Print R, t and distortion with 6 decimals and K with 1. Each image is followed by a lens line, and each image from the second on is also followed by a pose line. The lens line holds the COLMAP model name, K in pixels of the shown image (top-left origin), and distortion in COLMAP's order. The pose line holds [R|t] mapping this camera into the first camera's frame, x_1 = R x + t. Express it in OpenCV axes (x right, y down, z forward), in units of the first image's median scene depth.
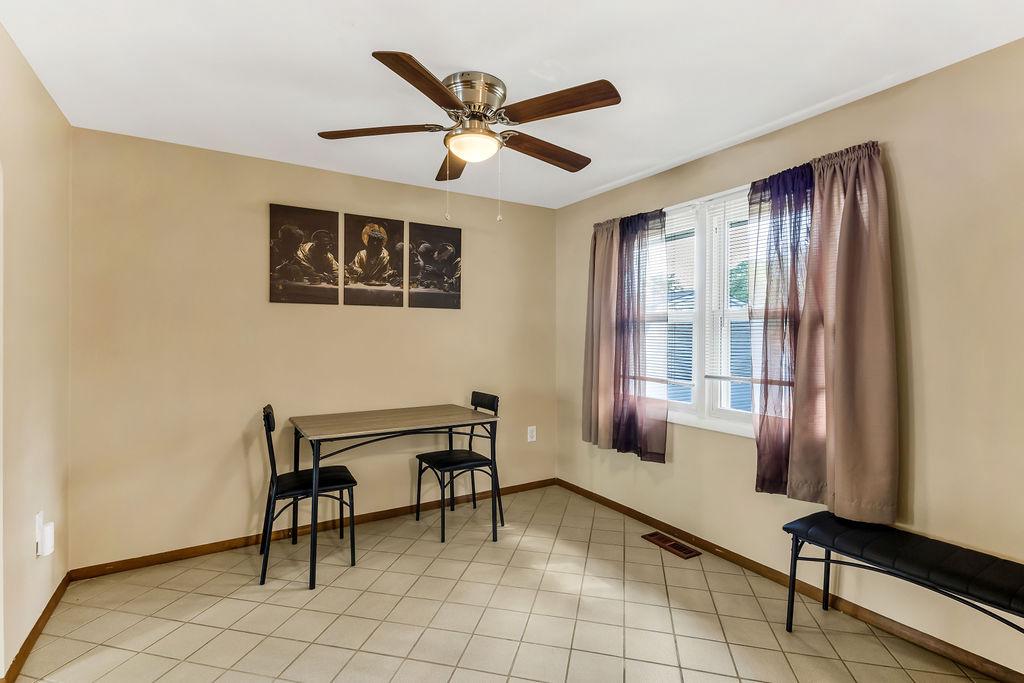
lens RADIAL K [[470.2, 0, 515.6], [0, 470.2, 338.8], [0, 0, 1]] dist [0.002346, 0.000068]
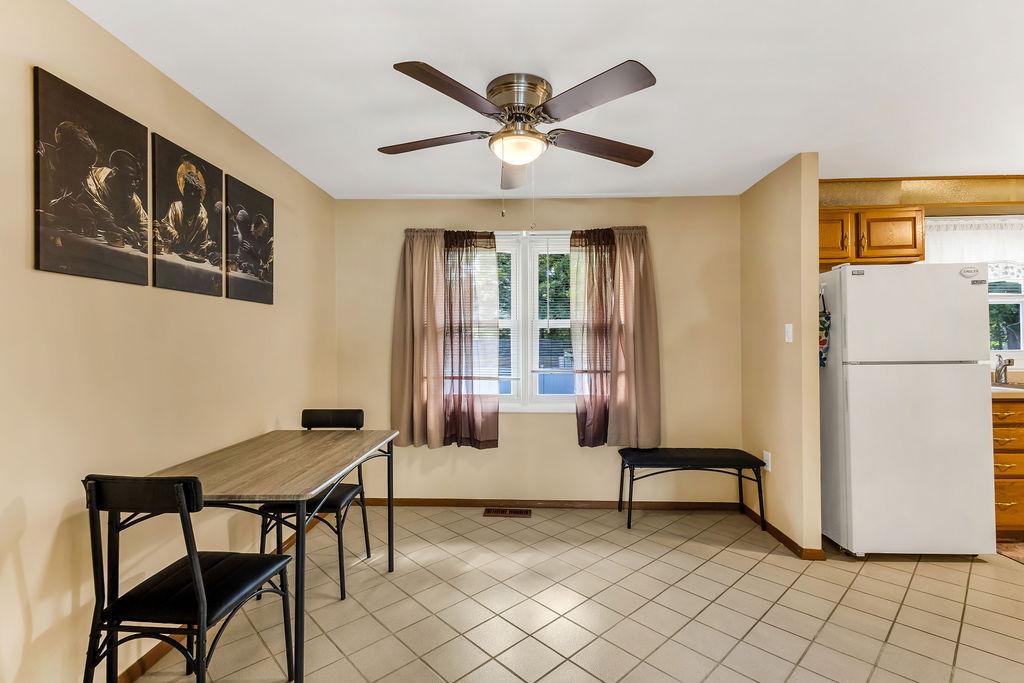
lens RADIAL K [[461.1, 0, 512.6], [0, 461.1, 343.0], [0, 0, 1]] dist [-0.000310, -0.000354]
pose [[0.558101, -0.004956, 0.829758, -0.592796], [0.008983, 0.999960, -0.000069, 0.002158], [-0.829724, 0.007492, 0.558123, 0.302773]]
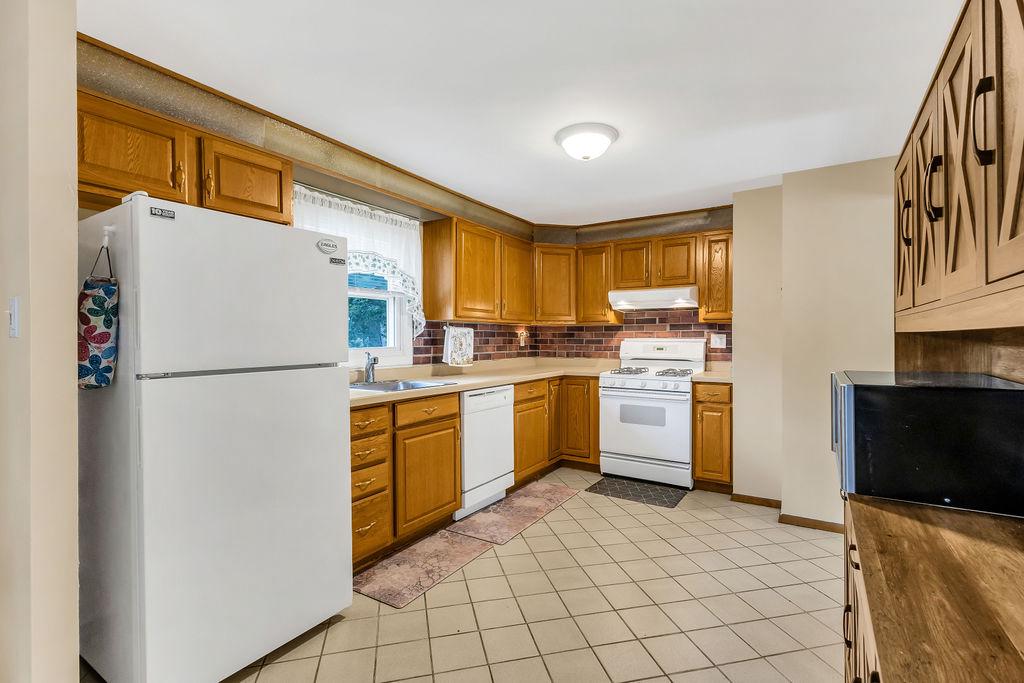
lens RADIAL K [[470.2, 0, 515.6], [0, 470.2, 338.8], [0, 0, 1]] dist [0.002346, 0.000068]
pose [[-0.458730, -0.004509, 0.888564, -0.135683], [0.000391, 0.999986, 0.005276, 0.004748], [-0.888576, 0.002768, -0.458722, 0.150189]]
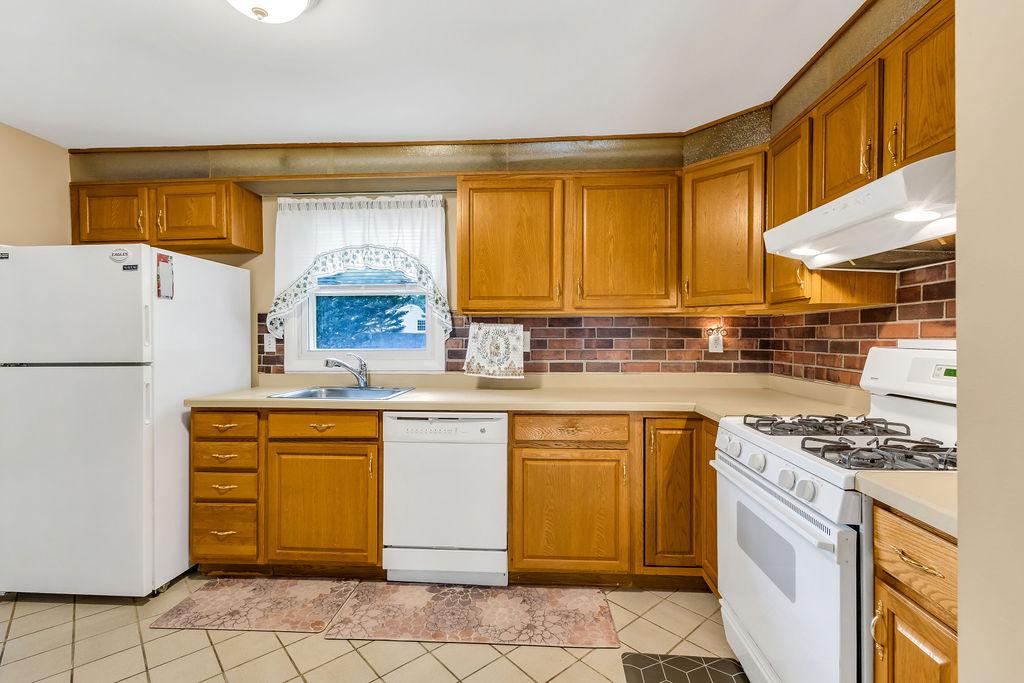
lens RADIAL K [[470.2, 0, 515.6], [0, 470.2, 338.8], [0, 0, 1]] dist [0.002346, 0.000068]
pose [[0.564027, -0.006235, 0.825732, 0.301805], [0.004937, 0.999979, 0.004178, 0.005847], [-0.825741, 0.001720, 0.564046, -0.793092]]
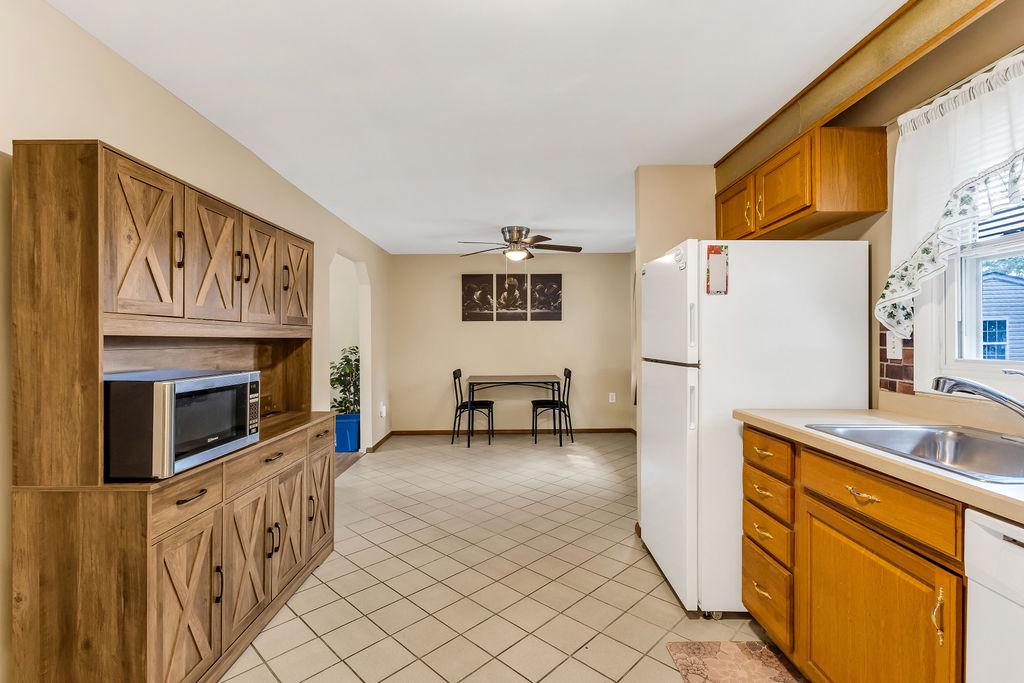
lens RADIAL K [[470.2, 0, 515.6], [0, 470.2, 338.8], [0, 0, 1]] dist [0.002346, 0.000068]
pose [[0.862130, -0.004592, -0.506666, 0.690788], [0.003980, 0.999989, -0.002291, 0.006354], [0.506671, -0.000041, 0.862139, -0.638540]]
